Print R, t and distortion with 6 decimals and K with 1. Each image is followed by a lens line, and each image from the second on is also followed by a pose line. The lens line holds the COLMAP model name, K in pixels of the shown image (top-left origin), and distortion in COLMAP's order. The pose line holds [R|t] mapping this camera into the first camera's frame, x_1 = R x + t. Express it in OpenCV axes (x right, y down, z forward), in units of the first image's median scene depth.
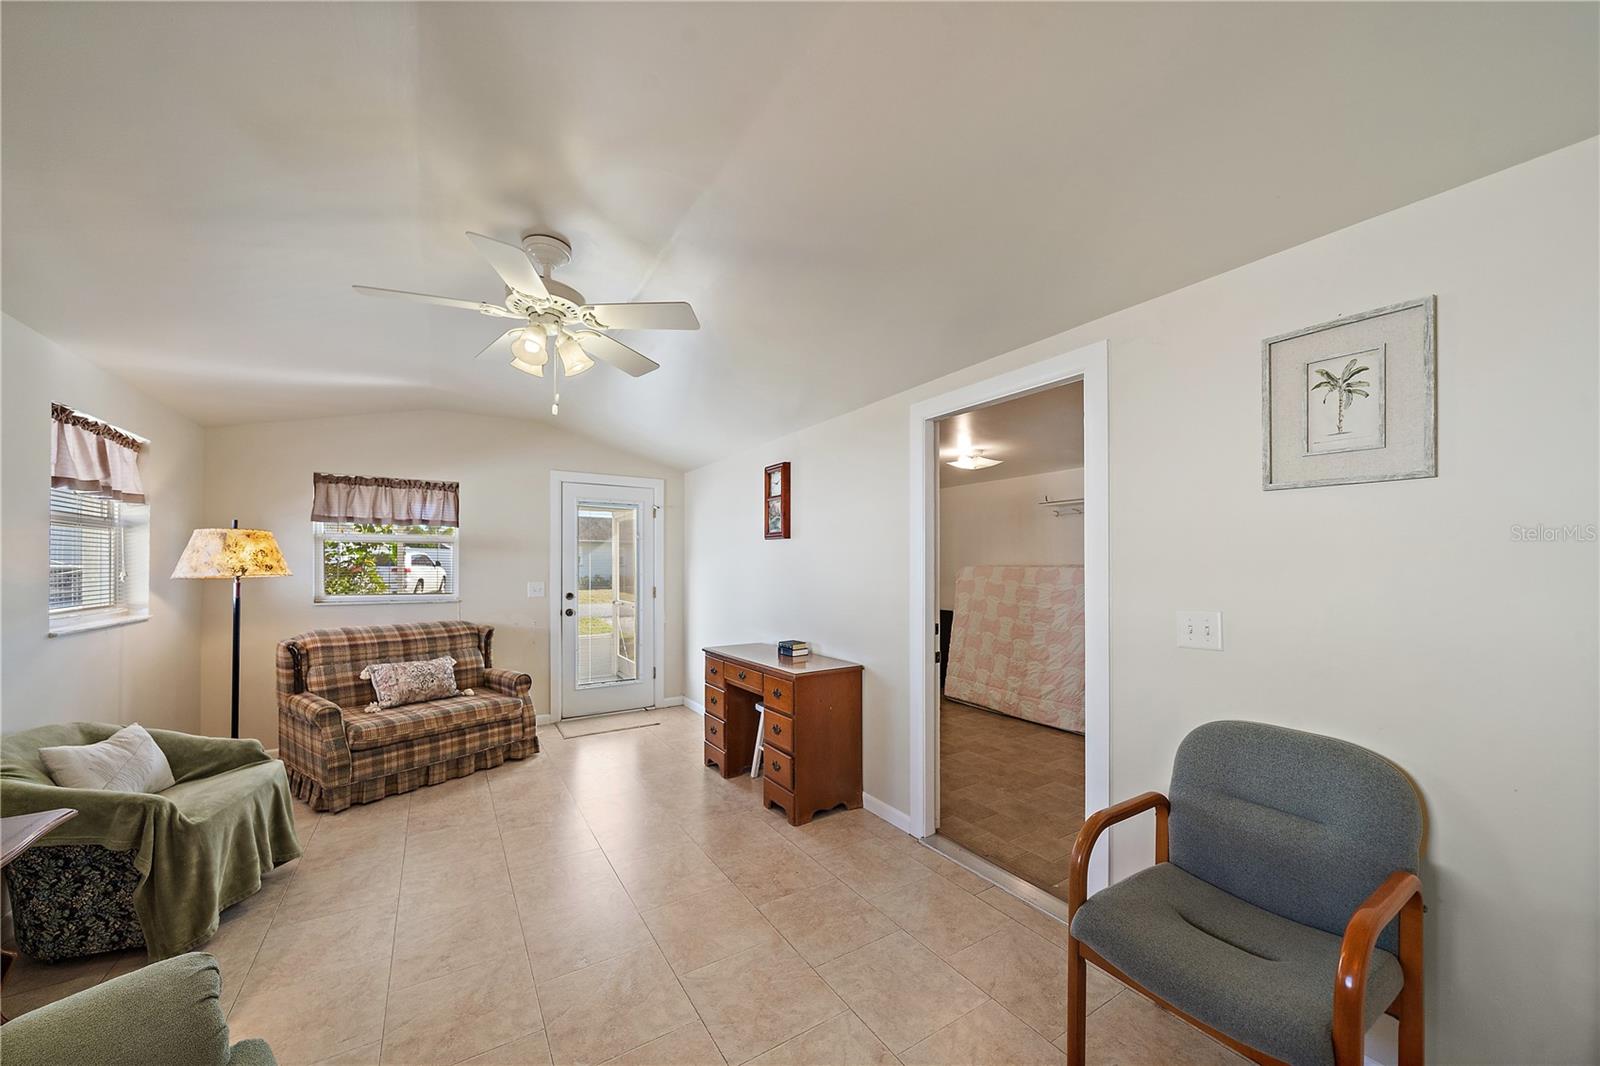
lens RADIAL K [[566.0, 0, 786.9], [0, 566.0, 563.5], [0, 0, 1]] dist [-0.007465, 0.000280]
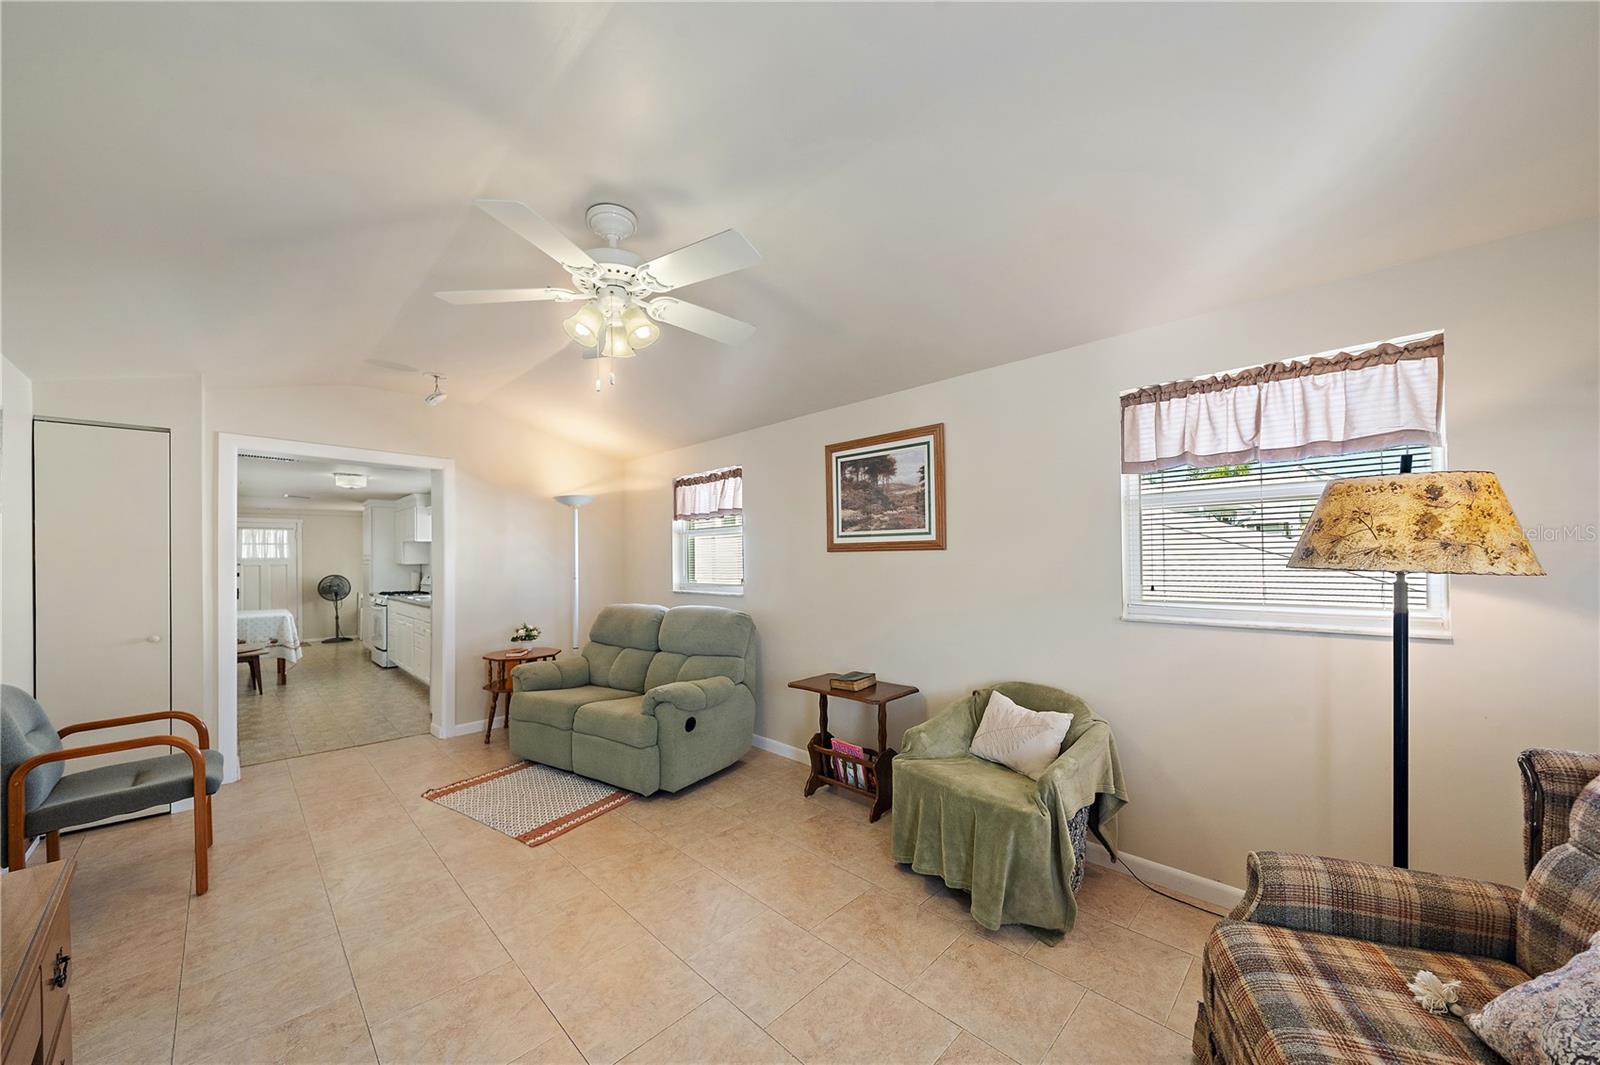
lens RADIAL K [[566.0, 0, 779.9], [0, 566.0, 557.7], [0, 0, 1]] dist [-0.007465, 0.000280]
pose [[-0.976171, 0.014047, -0.216547, -0.290955], [0.014428, 0.999896, -0.000179, 0.004397], [0.216522, -0.003299, -0.976272, 1.170924]]
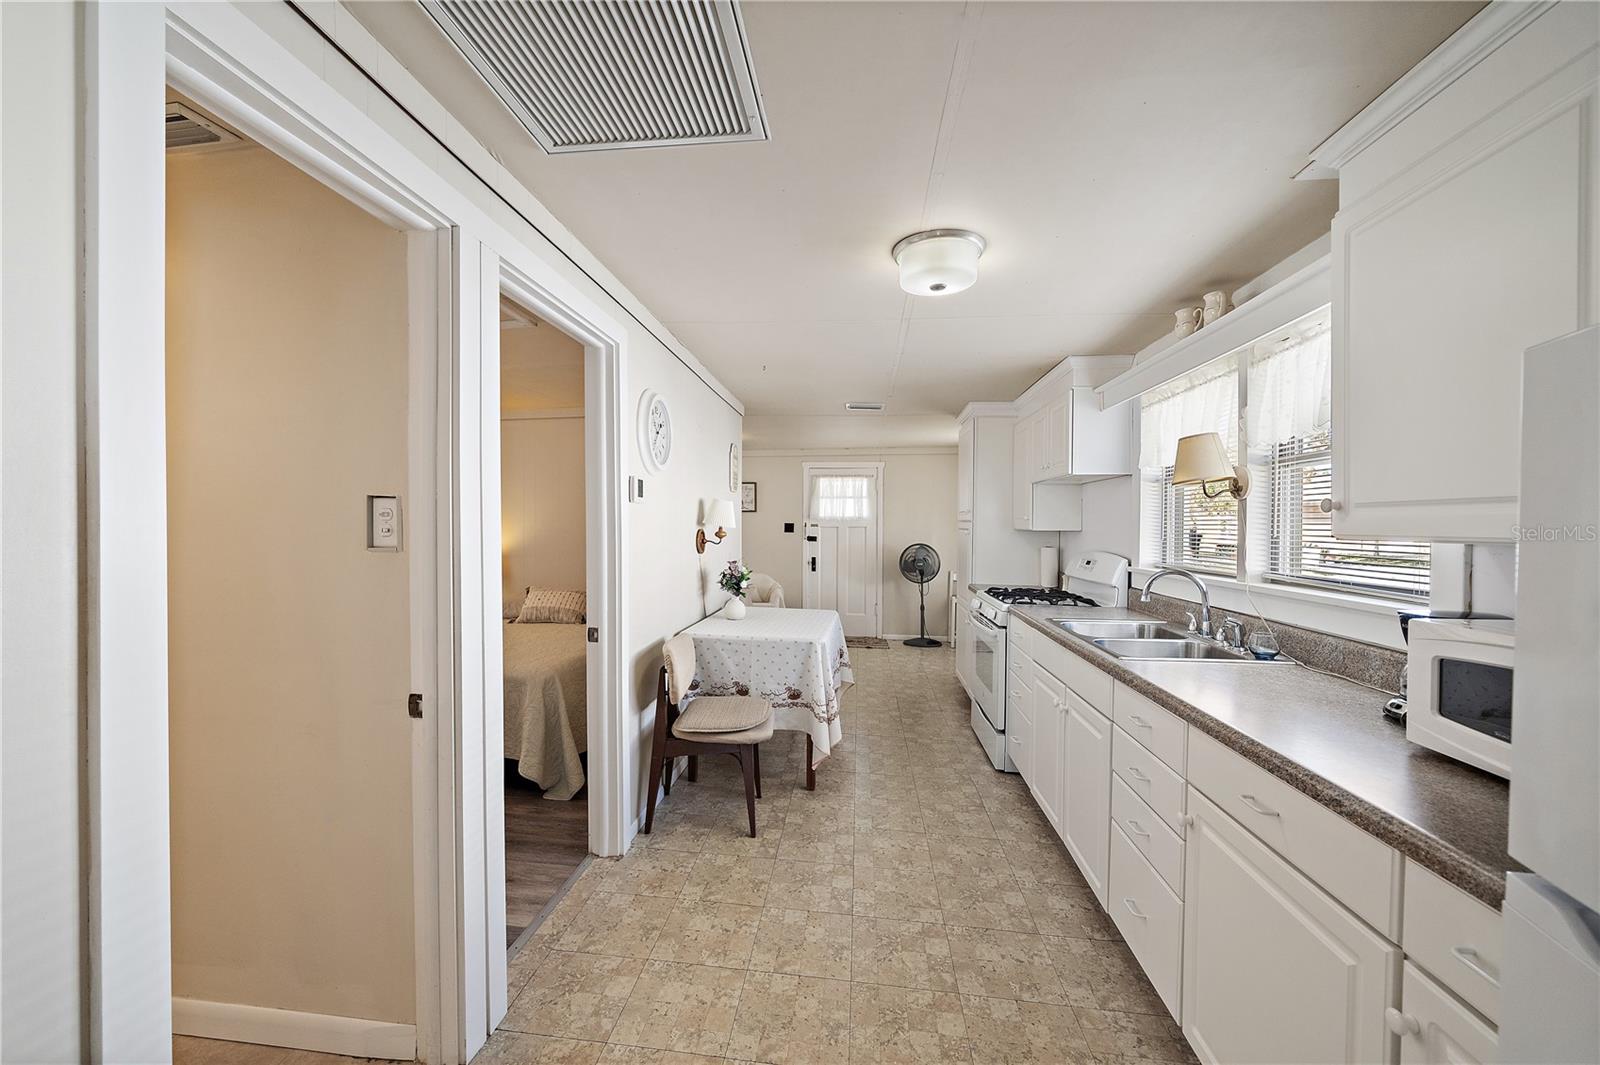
lens RADIAL K [[619.4, 0, 788.9], [0, 619.4, 532.7], [0, 0, 1]] dist [0.000334, -0.000119]
pose [[-0.778828, -0.006254, 0.627207, 0.315974], [-0.000675, 0.999958, 0.009133, 0.005160], [-0.627237, 0.006690, -0.778799, -0.165375]]
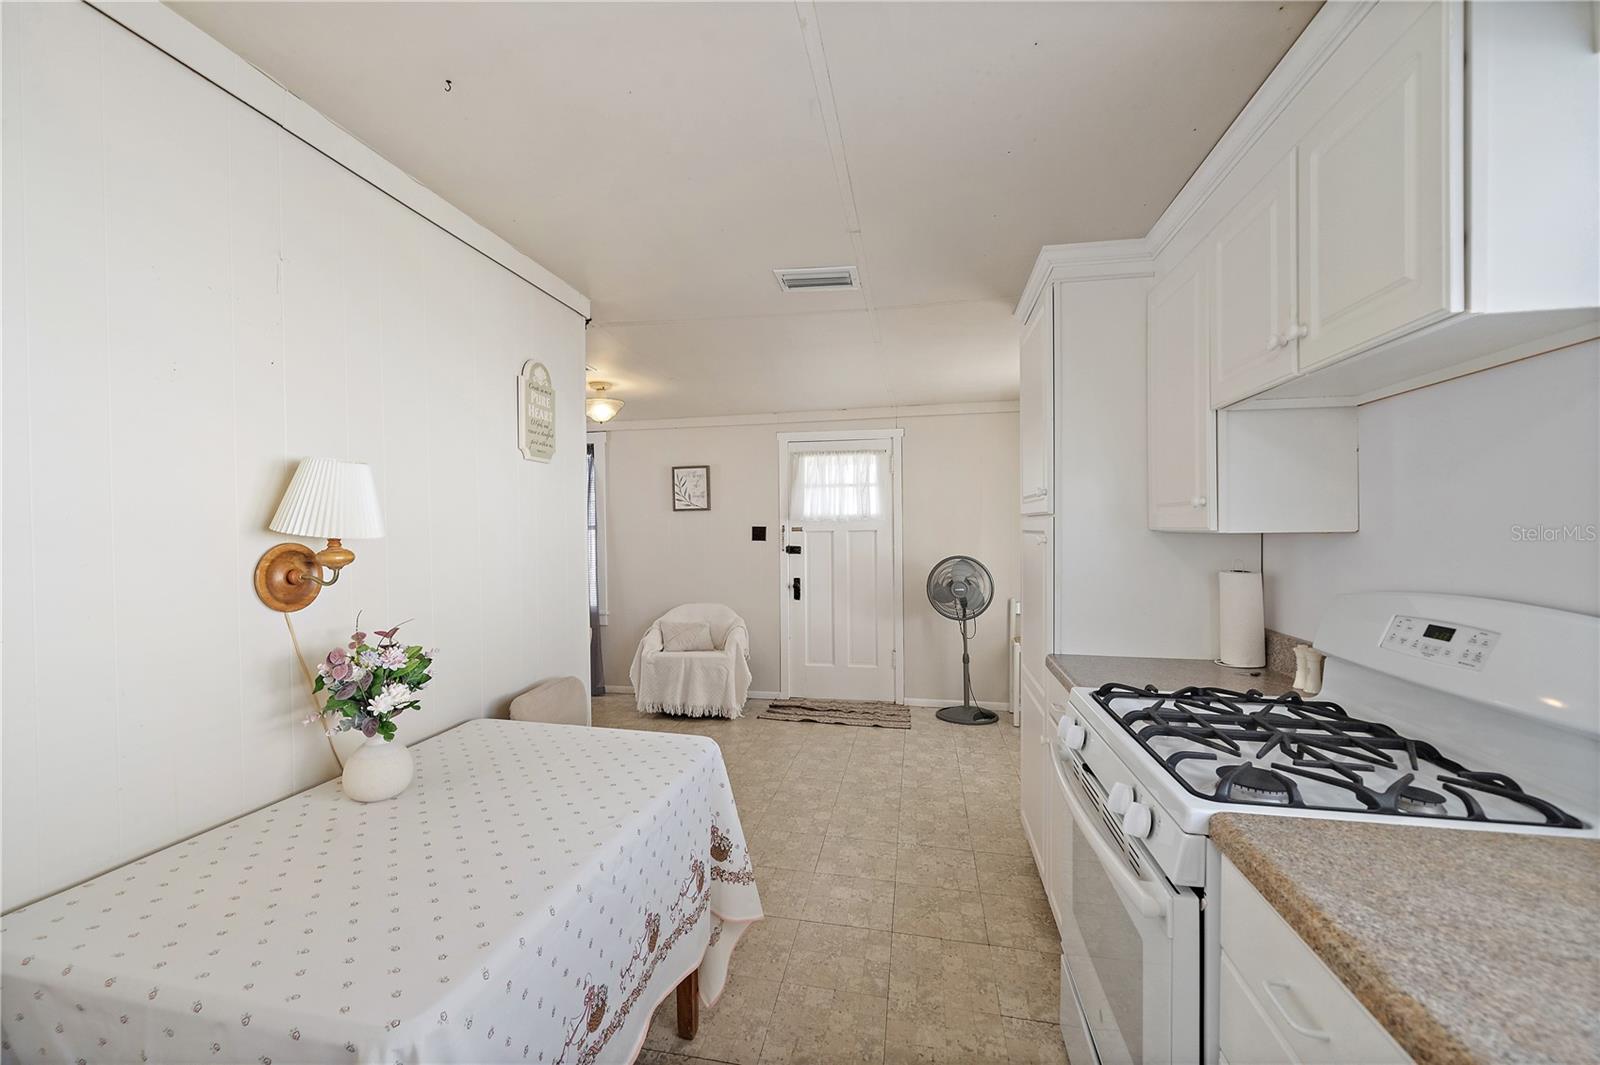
lens RADIAL K [[651.2, 0, 788.8], [0, 651.2, 534.2], [0, 0, 1]] dist [0.000097, -0.000414]
pose [[-0.725784, 0.008577, 0.687869, 0.583806], [0.013520, 0.999907, 0.001797, 0.006825], [-0.687790, 0.010604, -0.725832, -0.789042]]
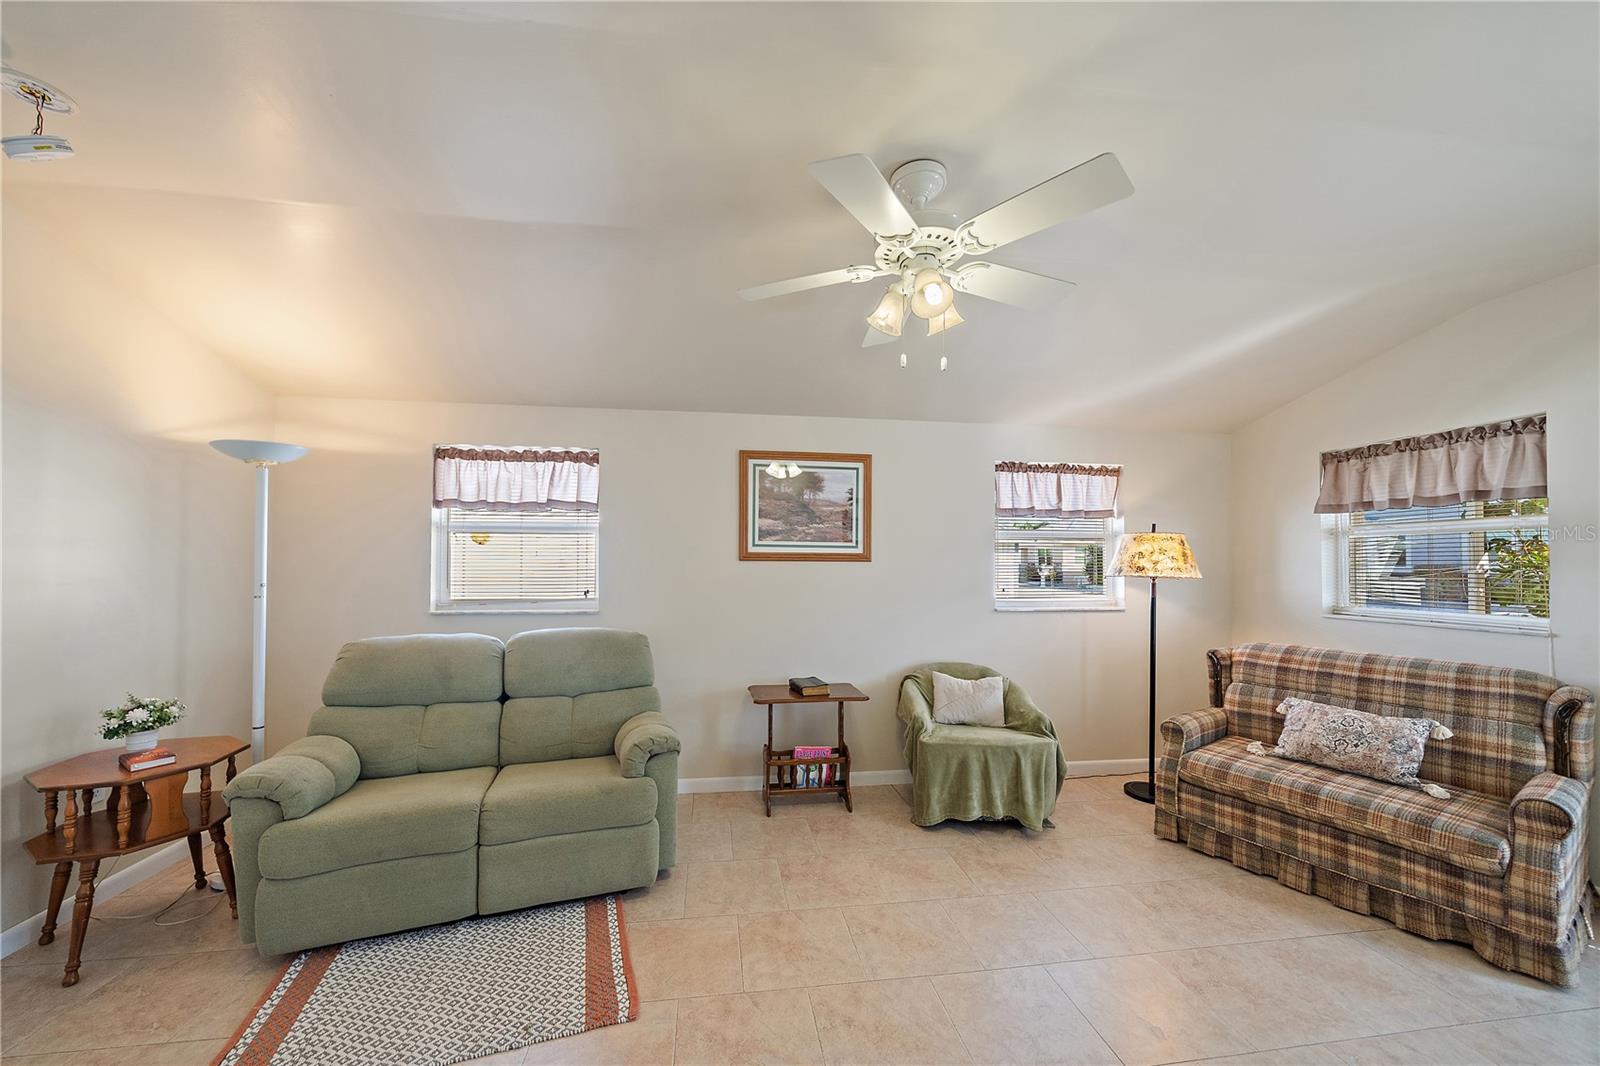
lens RADIAL K [[566.0, 0, 778.2], [0, 566.0, 558.5], [0, 0, 1]] dist [-0.007465, 0.000280]
pose [[-0.414104, -0.015686, -0.910094, 0.242808], [-0.002994, 0.999870, -0.015871, 0.006732], [0.910224, -0.003848, -0.414097, 0.684390]]
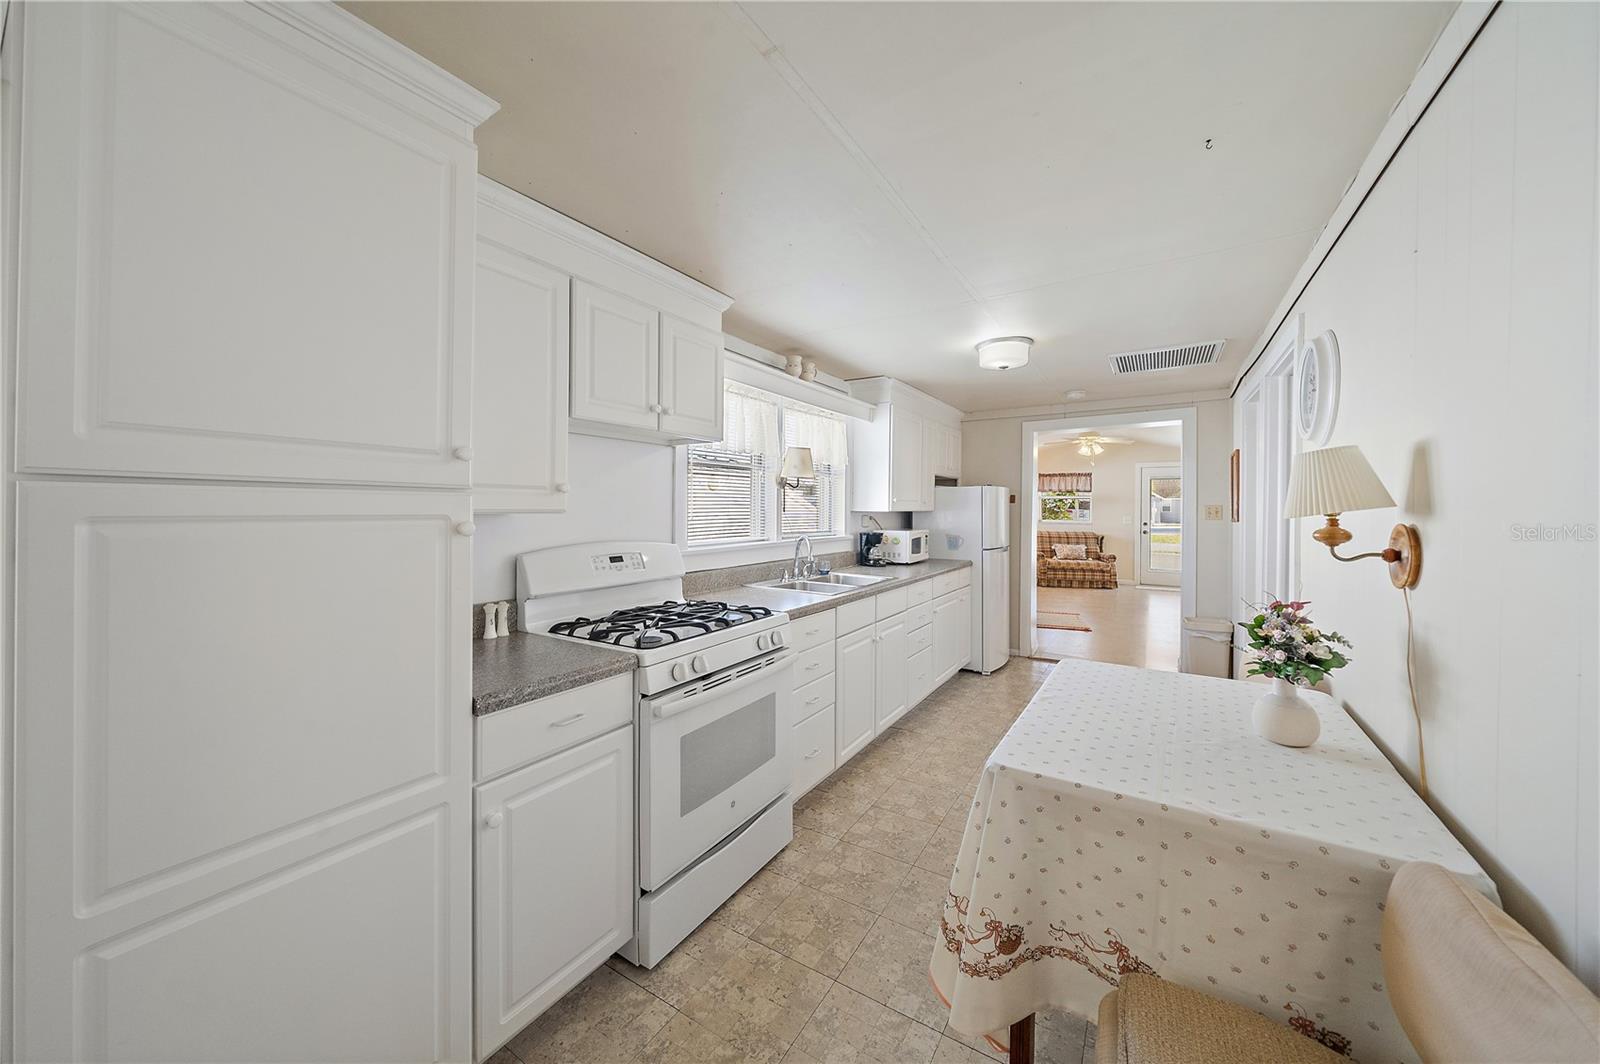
lens RADIAL K [[566.0, 0, 786.7], [0, 566.0, 504.5], [0, 0, 1]] dist [-0.007465, 0.000280]
pose [[0.420634, 0.002244, -0.907228, 1.221213], [-0.008567, 0.999962, -0.001499, 0.002045], [0.907190, 0.008403, 0.420637, -1.362001]]
